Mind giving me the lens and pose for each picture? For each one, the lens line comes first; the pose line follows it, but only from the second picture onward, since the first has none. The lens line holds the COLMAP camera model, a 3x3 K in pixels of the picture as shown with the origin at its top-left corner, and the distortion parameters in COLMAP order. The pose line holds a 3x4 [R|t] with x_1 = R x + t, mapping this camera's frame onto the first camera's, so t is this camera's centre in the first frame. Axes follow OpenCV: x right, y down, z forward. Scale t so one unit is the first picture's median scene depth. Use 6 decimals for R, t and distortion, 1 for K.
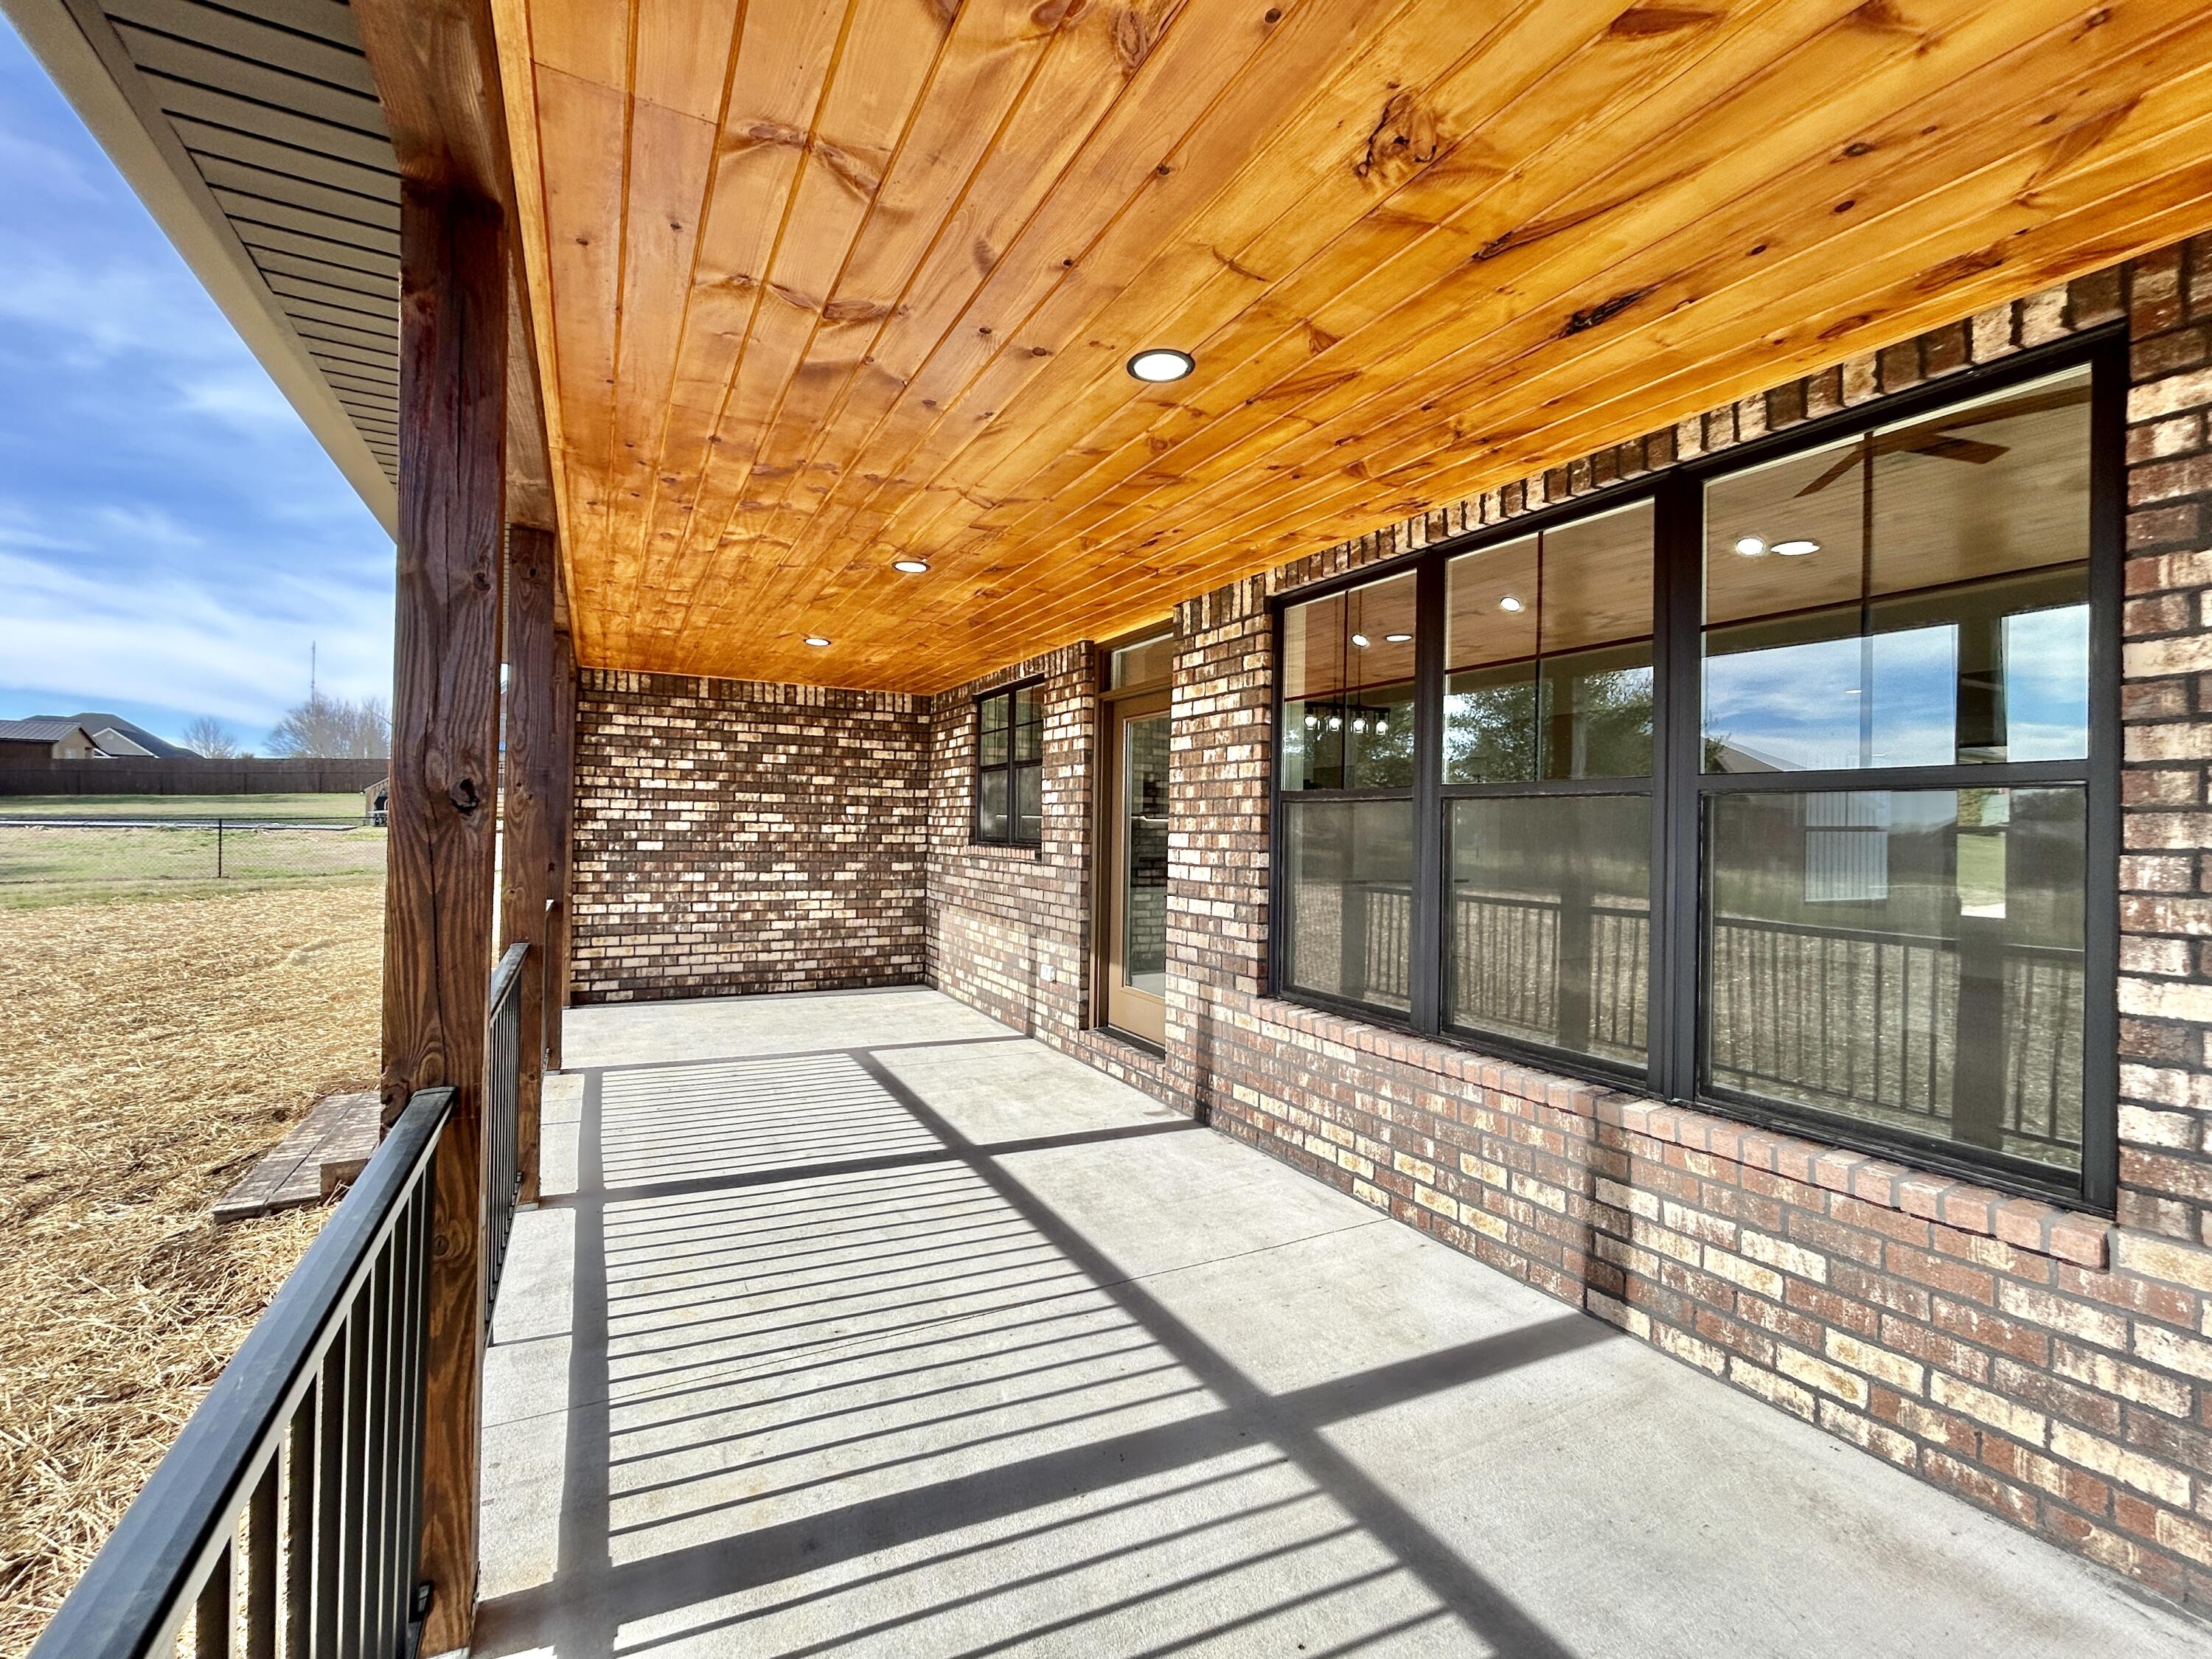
lens RADIAL K [[922.6, 0, 1083.2], [0, 922.6, 823.0], [0, 0, 1]] dist [0.002616, -0.000156]
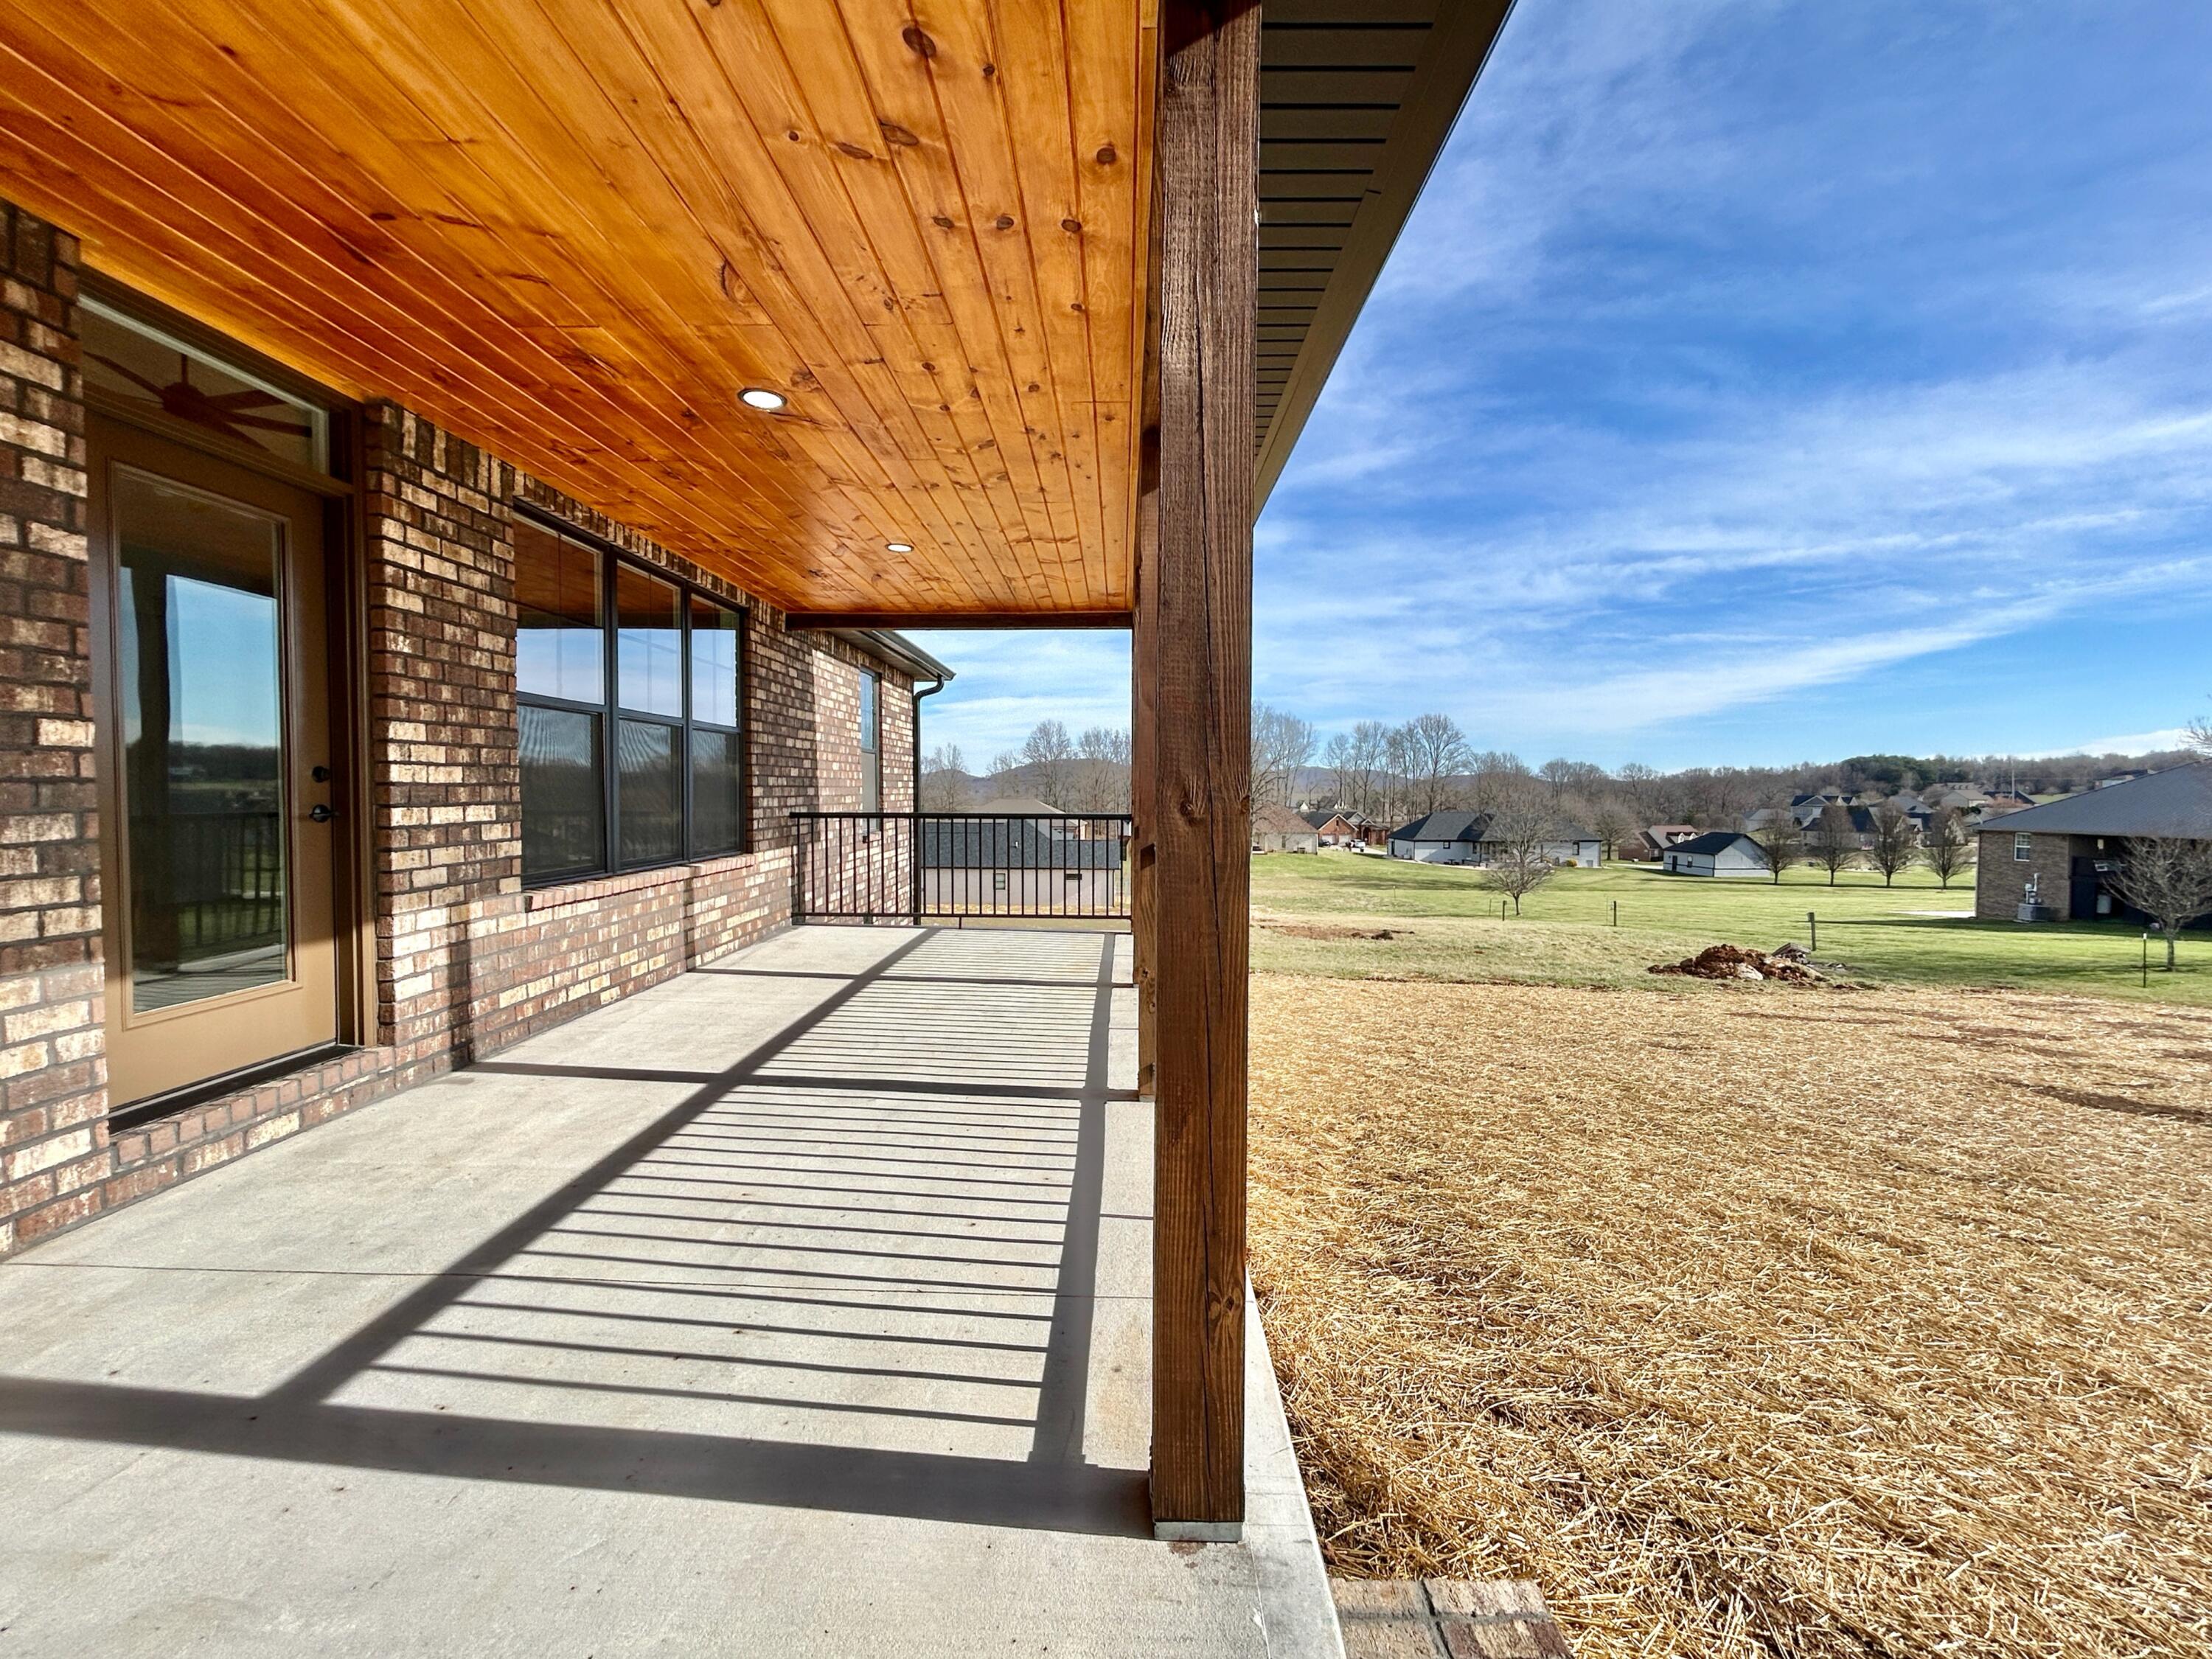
lens RADIAL K [[887.9, 0, 1100.5], [0, 887.9, 821.2], [0, 0, 1]] dist [-0.001955, 0.001114]
pose [[-0.871333, -0.039552, 0.489096, -0.793240], [-0.021912, 0.998888, 0.041741, 0.052539], [-0.490203, 0.025653, -0.871231, 1.452486]]
